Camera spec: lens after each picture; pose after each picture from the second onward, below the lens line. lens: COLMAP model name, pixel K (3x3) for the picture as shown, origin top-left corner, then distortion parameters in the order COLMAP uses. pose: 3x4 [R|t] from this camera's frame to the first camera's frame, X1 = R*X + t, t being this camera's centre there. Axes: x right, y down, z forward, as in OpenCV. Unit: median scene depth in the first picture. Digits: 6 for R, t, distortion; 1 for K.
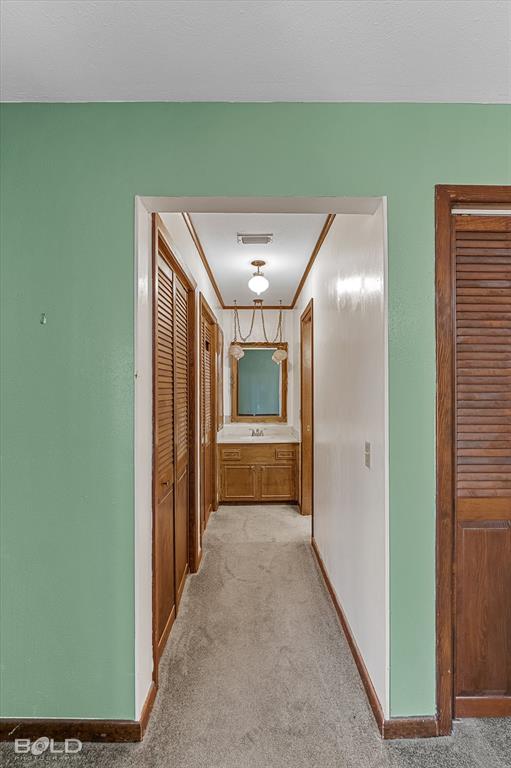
lens RADIAL K [[336.3, 0, 258.3], [0, 336.3, 385.7], [0, 0, 1]] dist [-0.000573, -0.000342]
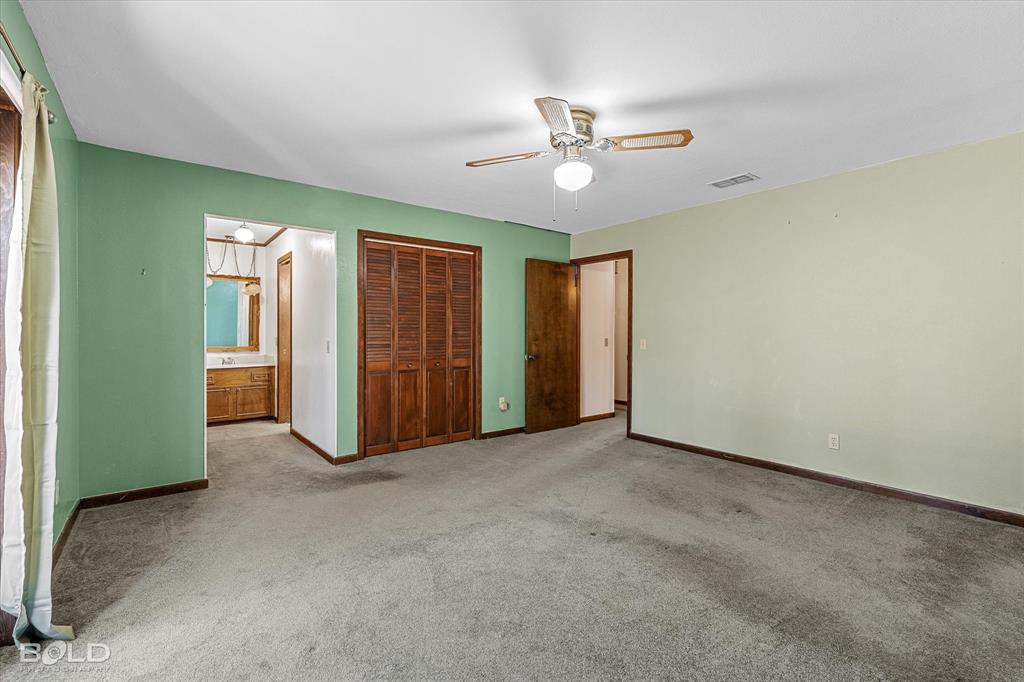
lens RADIAL K [[448.3, 0, 514.9], [0, 448.3, 332.5], [0, 0, 1]] dist [-0.000573, -0.000342]
pose [[0.783496, -0.001965, 0.621394, -0.206009], [-0.007895, 0.999883, 0.013117, 0.029774], [-0.621347, -0.015183, 0.783388, -0.788987]]
